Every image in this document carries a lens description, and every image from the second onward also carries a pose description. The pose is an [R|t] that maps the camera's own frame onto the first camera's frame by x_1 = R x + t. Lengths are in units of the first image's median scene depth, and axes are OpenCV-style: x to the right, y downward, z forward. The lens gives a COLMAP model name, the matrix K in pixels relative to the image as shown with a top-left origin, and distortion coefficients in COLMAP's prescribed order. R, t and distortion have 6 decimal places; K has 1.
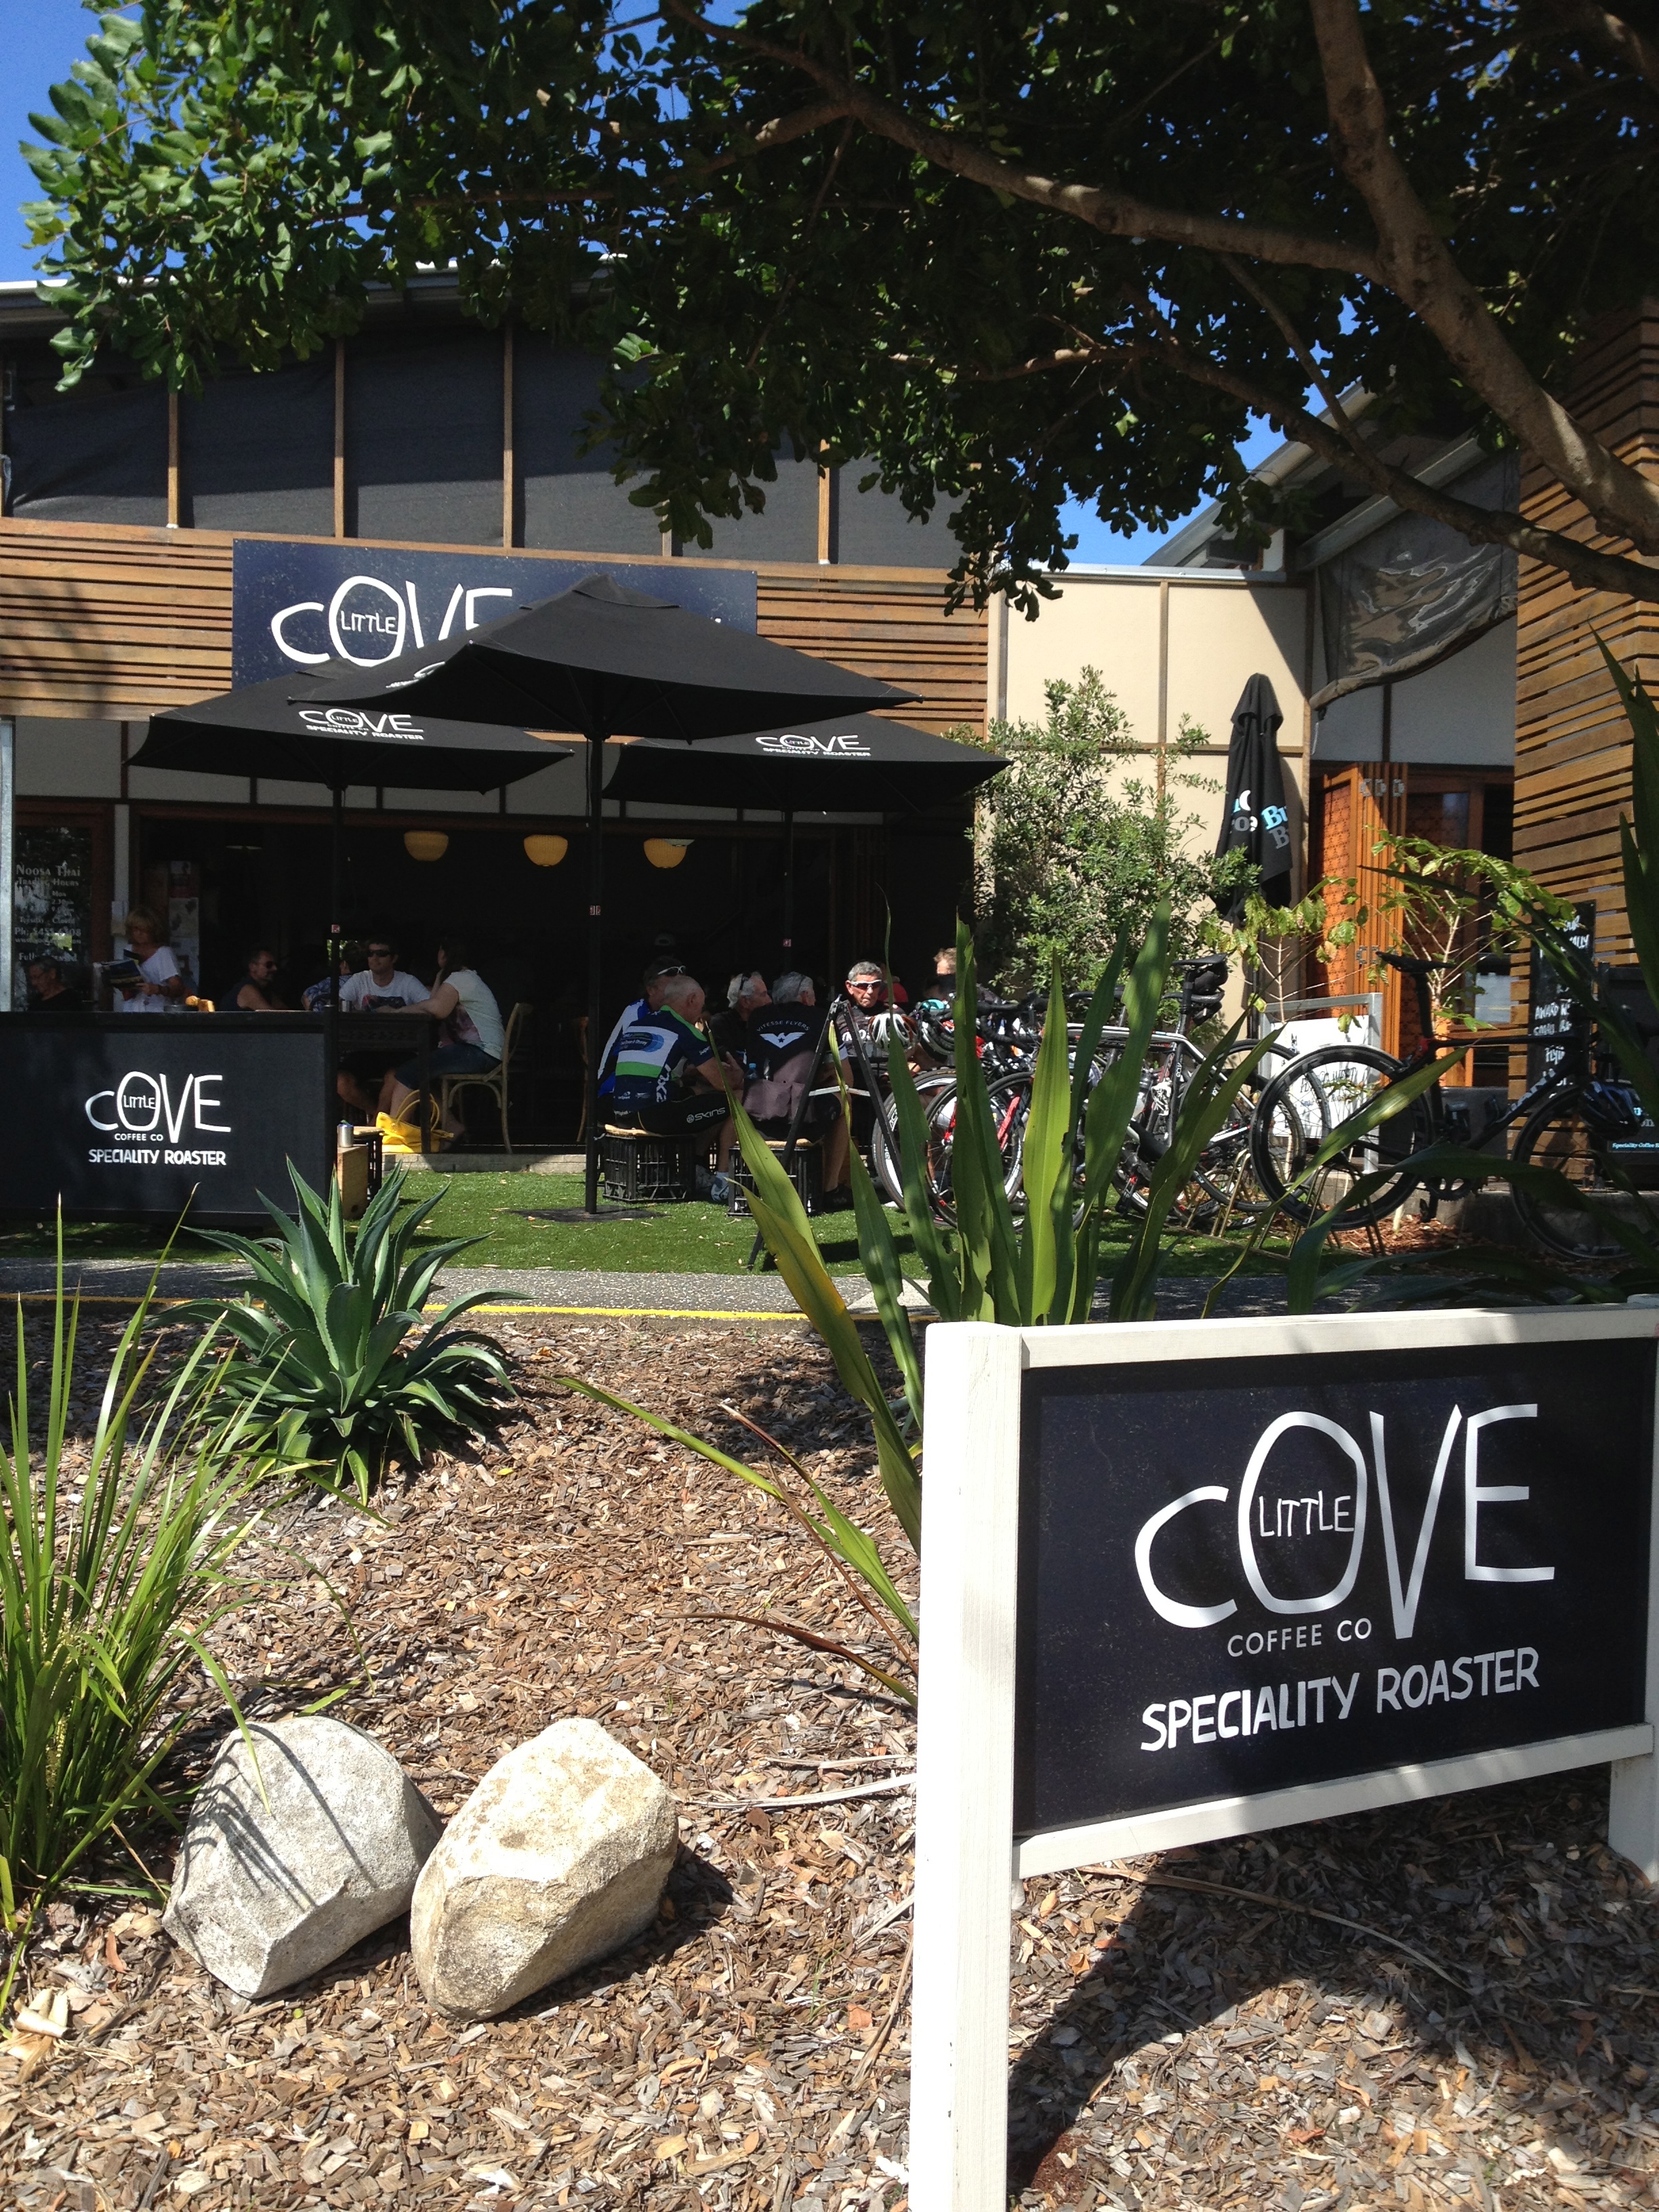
lens RADIAL K [[2202.0, 0, 831.4], [0, 2202.0, 1050.4], [0, 0, 1]] dist [0.131374, -0.271316]
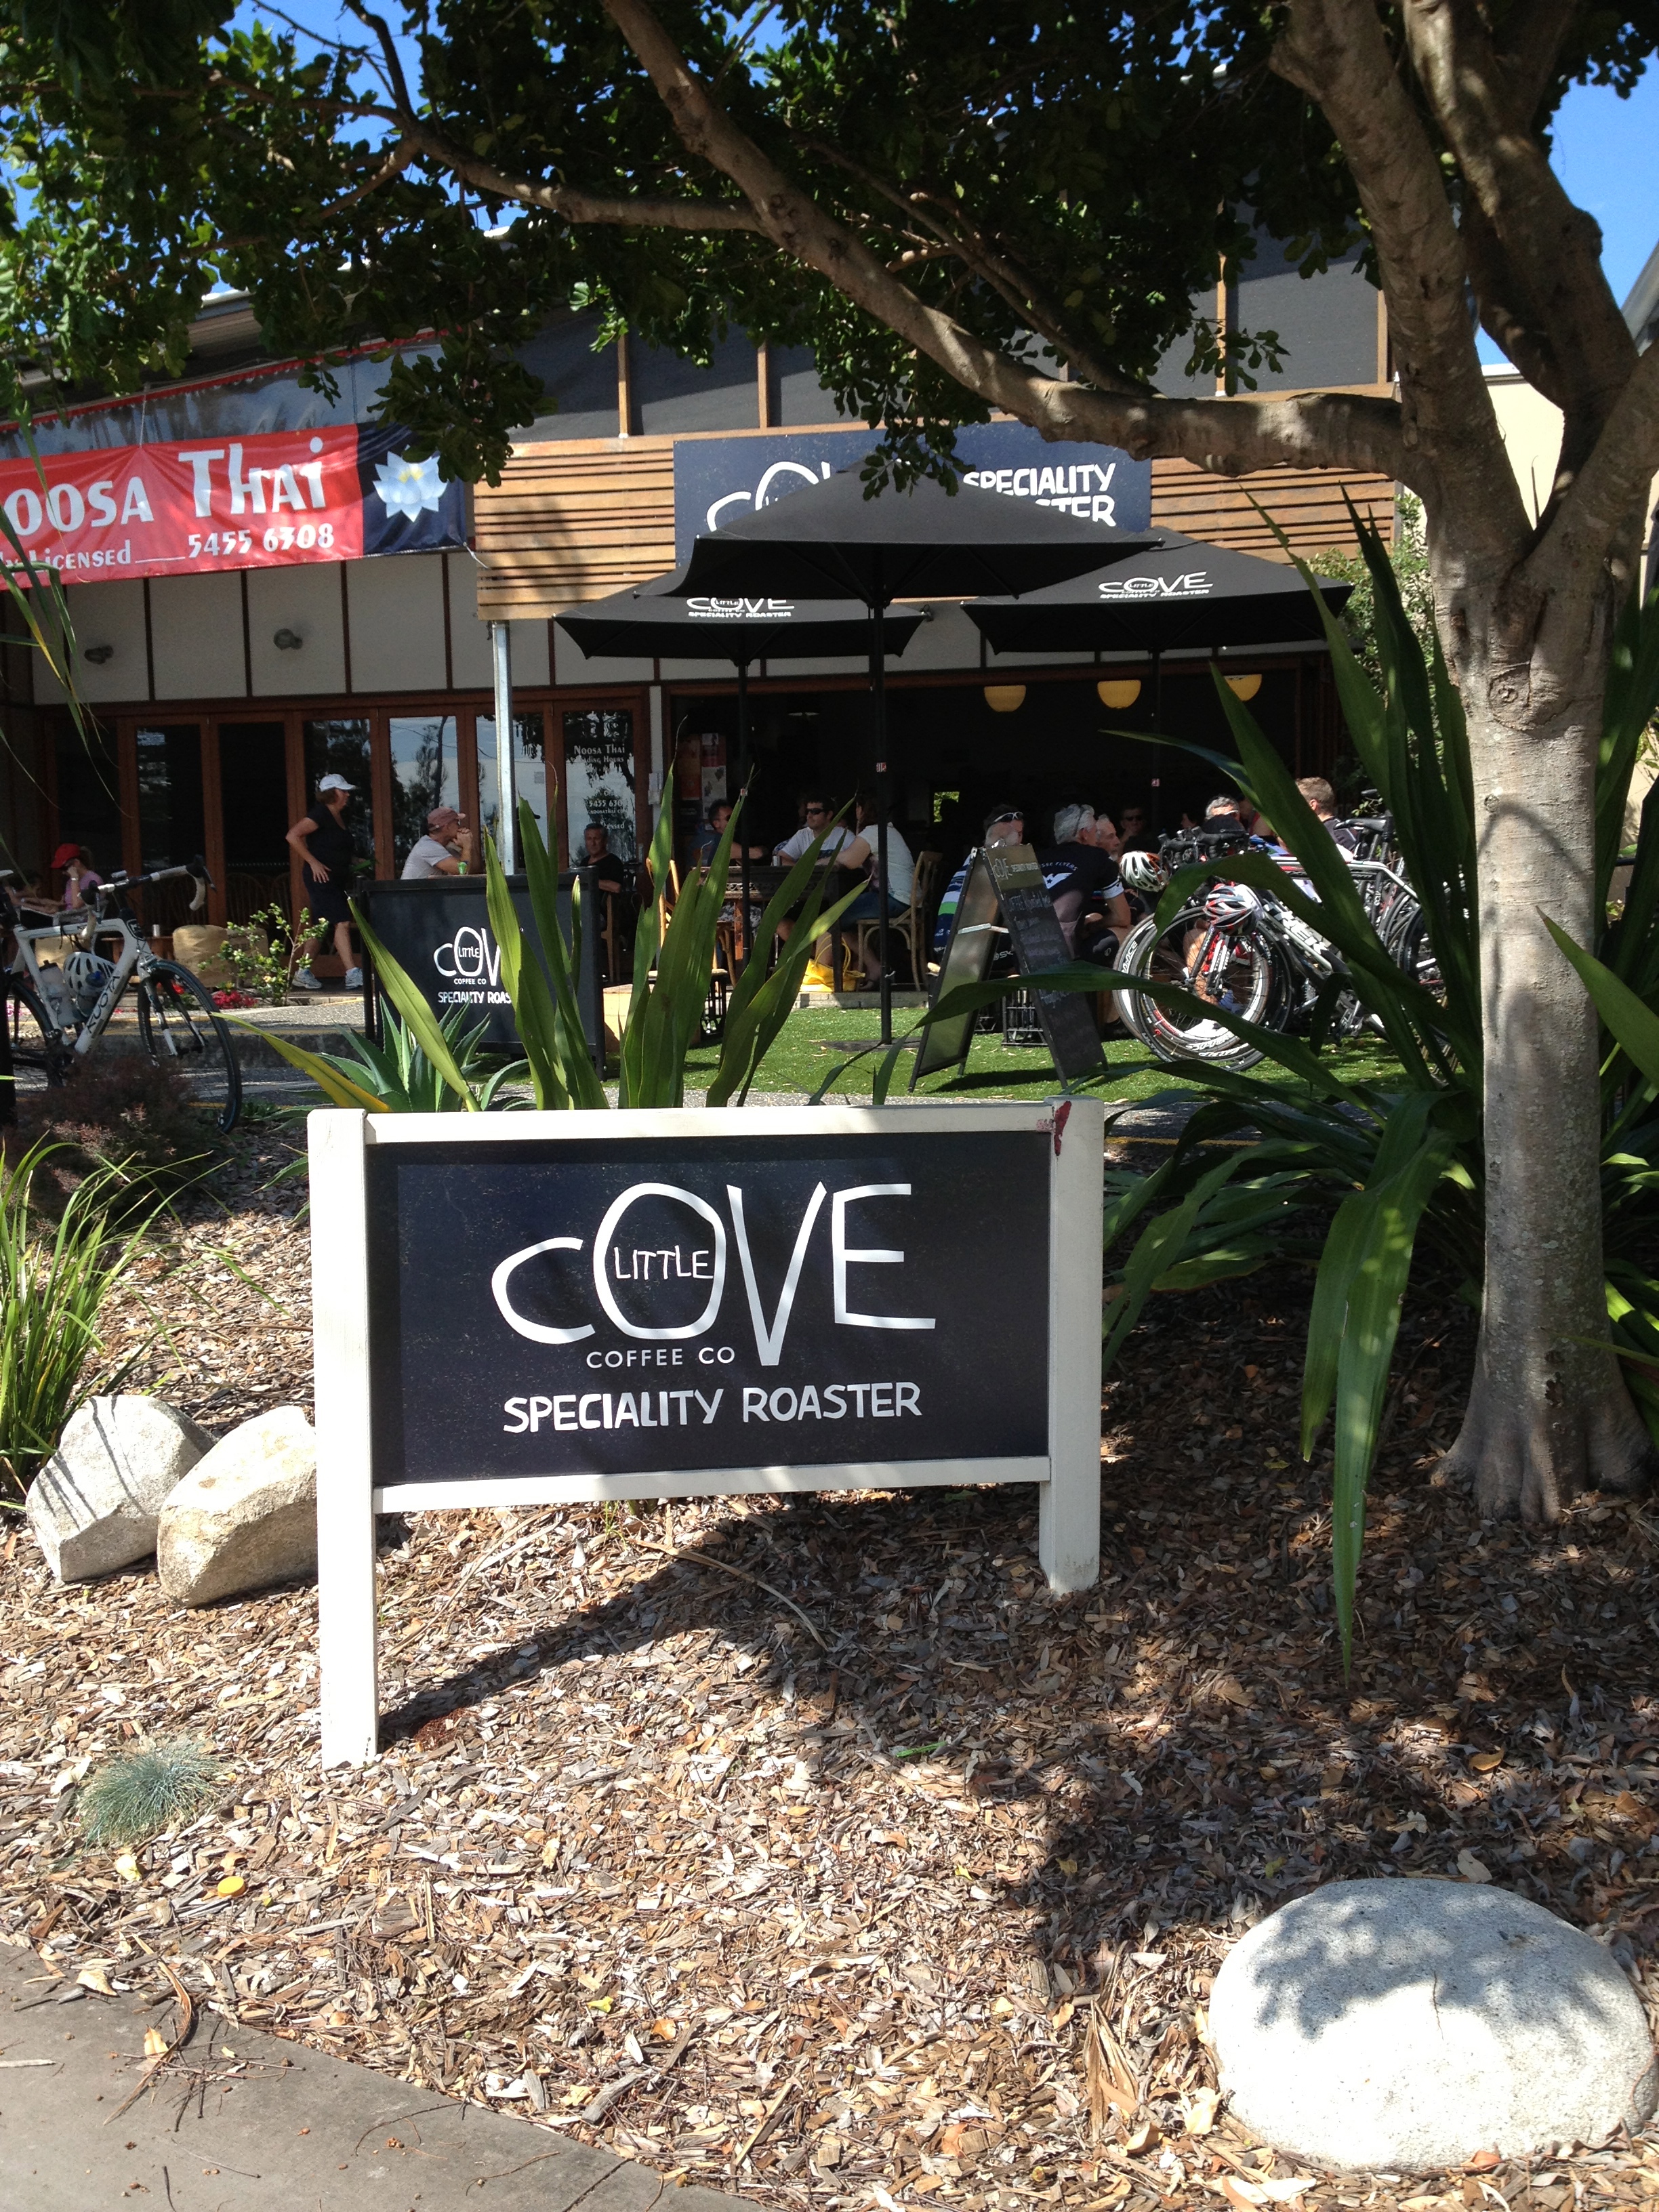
lens RADIAL K [[2266.6, 0, 829.1], [0, 2266.6, 1073.1], [0, 0, 1]] dist [0.139554, -0.006244]
pose [[0.921139, -0.001161, -0.389232, 0.775014], [0.032789, 0.996672, 0.074626, 0.005912], [0.387850, -0.081503, 0.918112, -0.142733]]
